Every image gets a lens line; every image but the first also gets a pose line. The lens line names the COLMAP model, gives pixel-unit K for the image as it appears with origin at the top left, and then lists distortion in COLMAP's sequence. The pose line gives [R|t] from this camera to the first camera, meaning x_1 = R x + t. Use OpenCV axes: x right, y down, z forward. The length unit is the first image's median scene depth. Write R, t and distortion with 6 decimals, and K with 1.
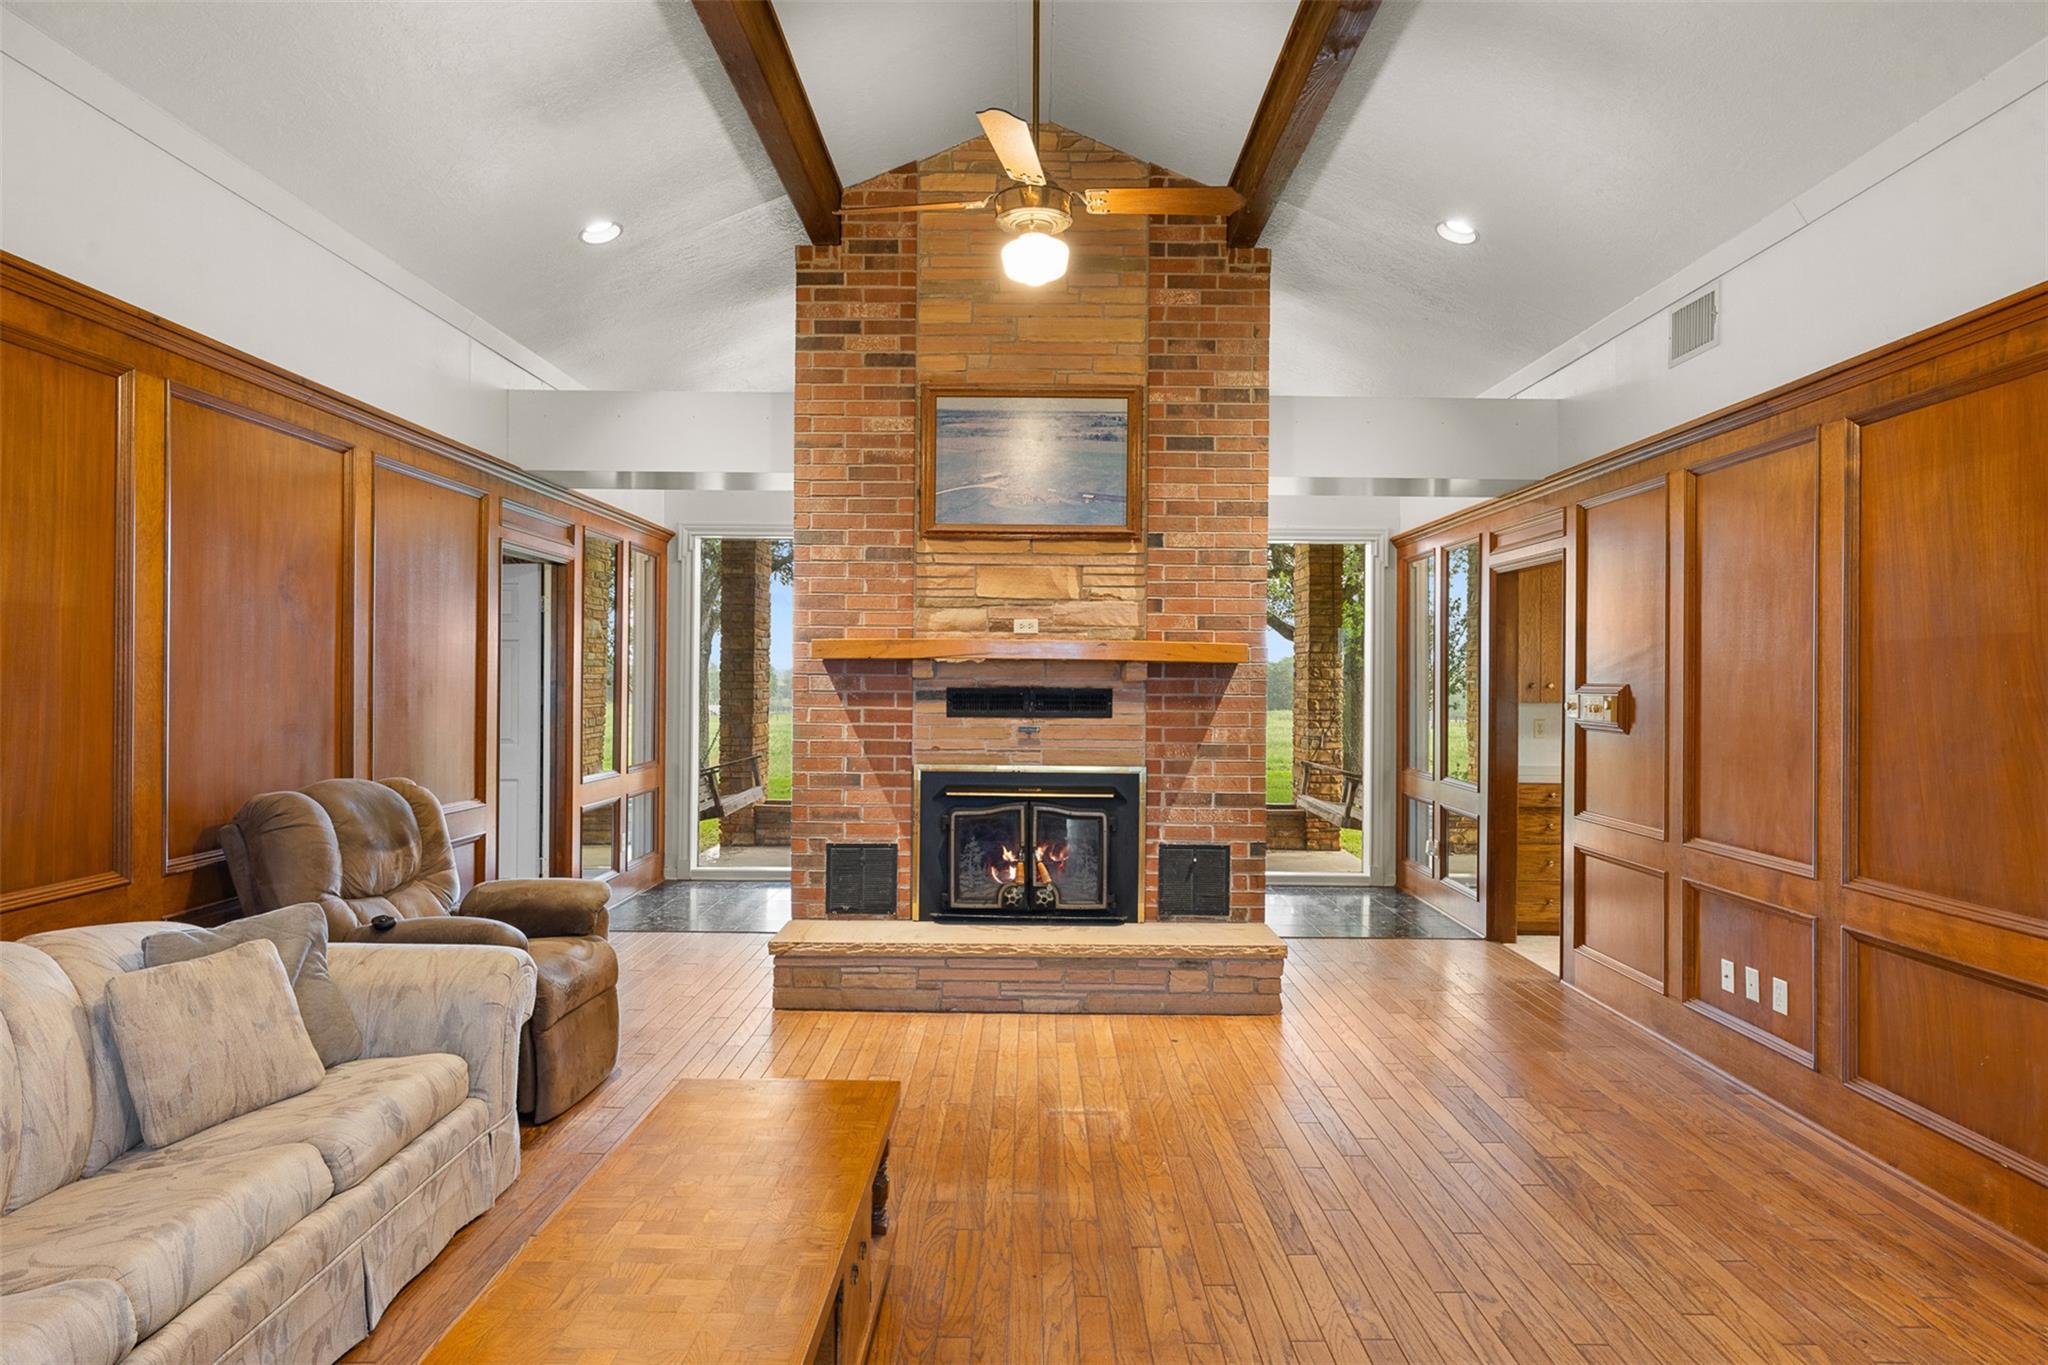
lens RADIAL K [[1152.3, 0, 1024.0], [0, 1152.3, 682.5], [0, 0, 1]] dist [-0.001628, -0.000508]
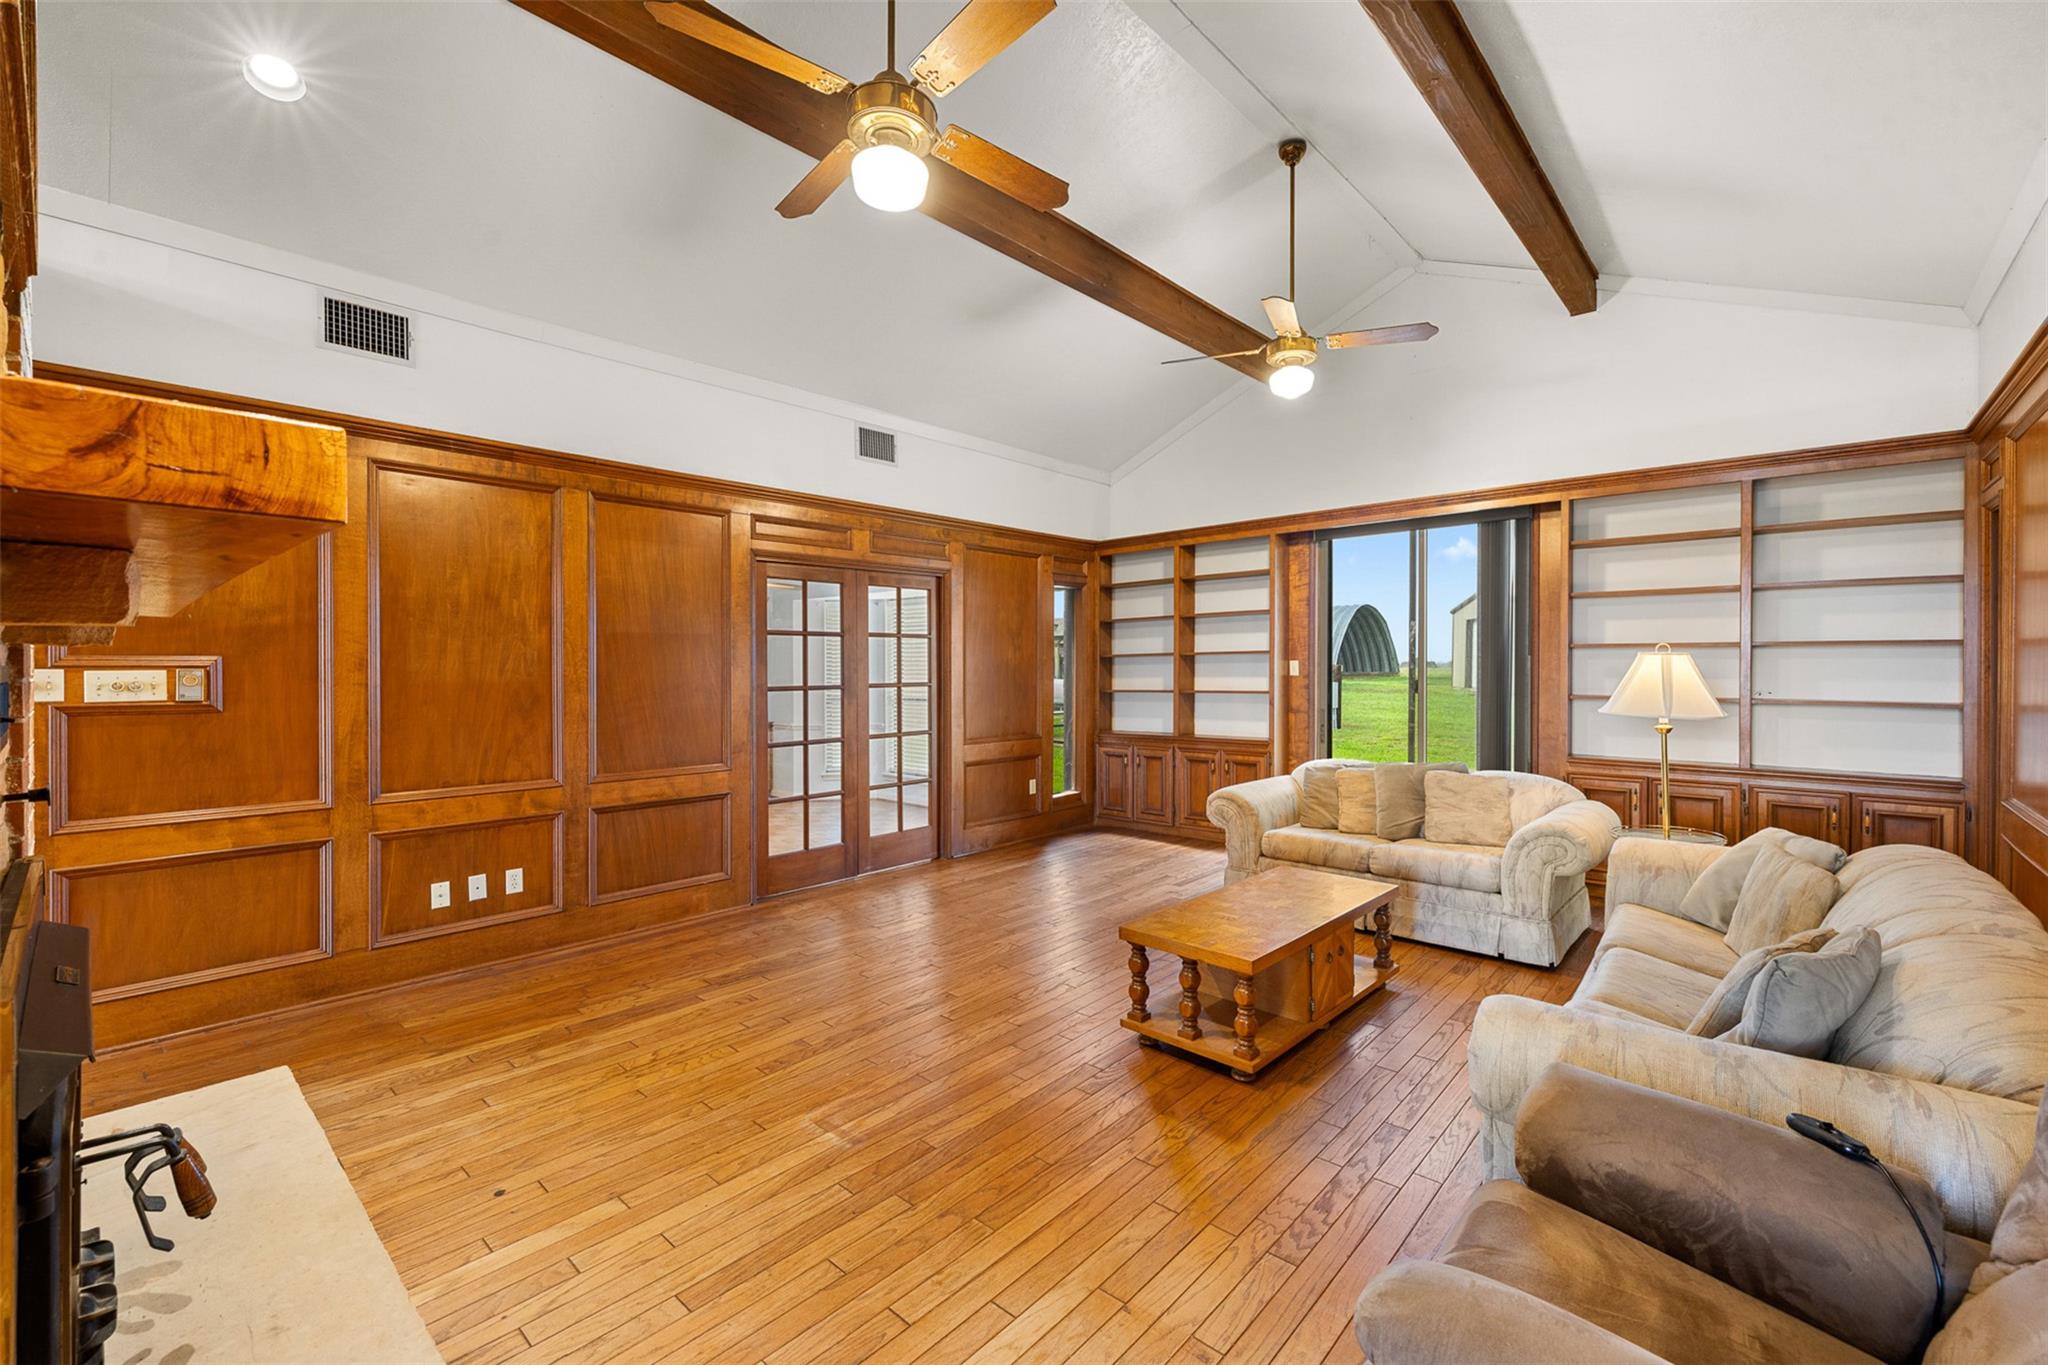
lens RADIAL K [[851.1, 0, 1024.0], [0, 851.1, 682.5], [0, 0, 1]] dist [0.000338, 0.000006]
pose [[-0.741548, -0.018693, 0.670639, -0.355469], [-0.002301, 0.999677, 0.025320, 0.003790], [-0.670896, 0.017233, -0.741352, 0.987452]]
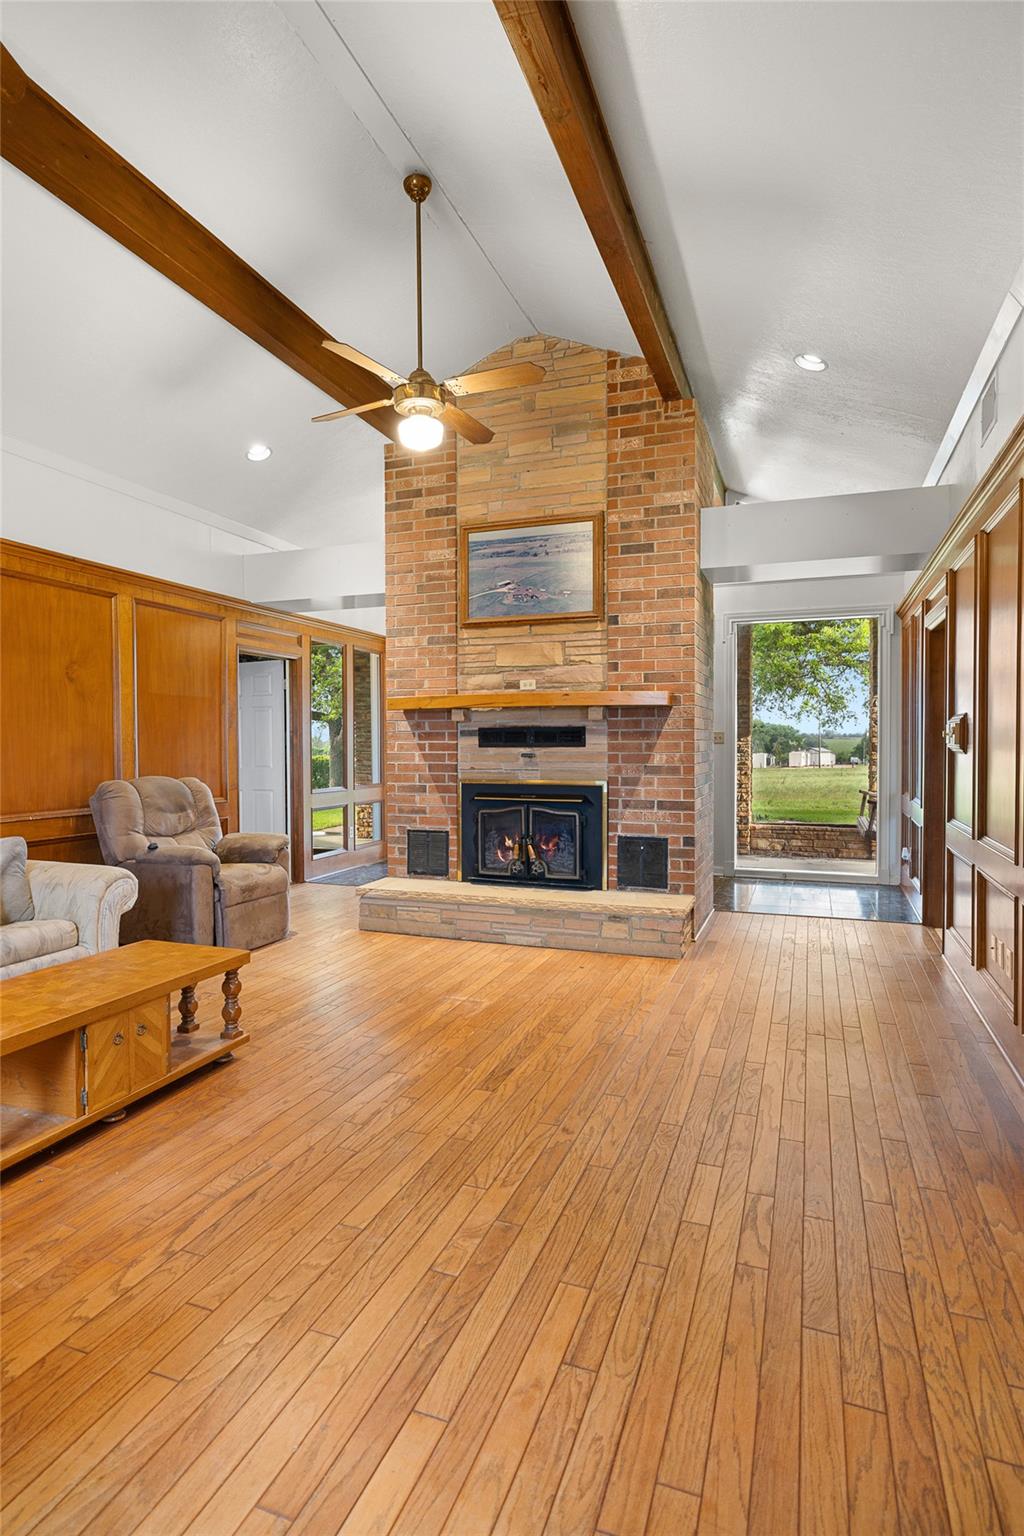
lens RADIAL K [[805.3, 0, 512.0], [0, 805.3, 768.0], [0, 0, 1]] dist [-0.005138, -0.000083]
pose [[0.938600, -0.000880, -0.345005, 0.337054], [0.009597, 0.999676, 0.023558, 0.032660], [0.344873, -0.025422, 0.938305, 0.030770]]
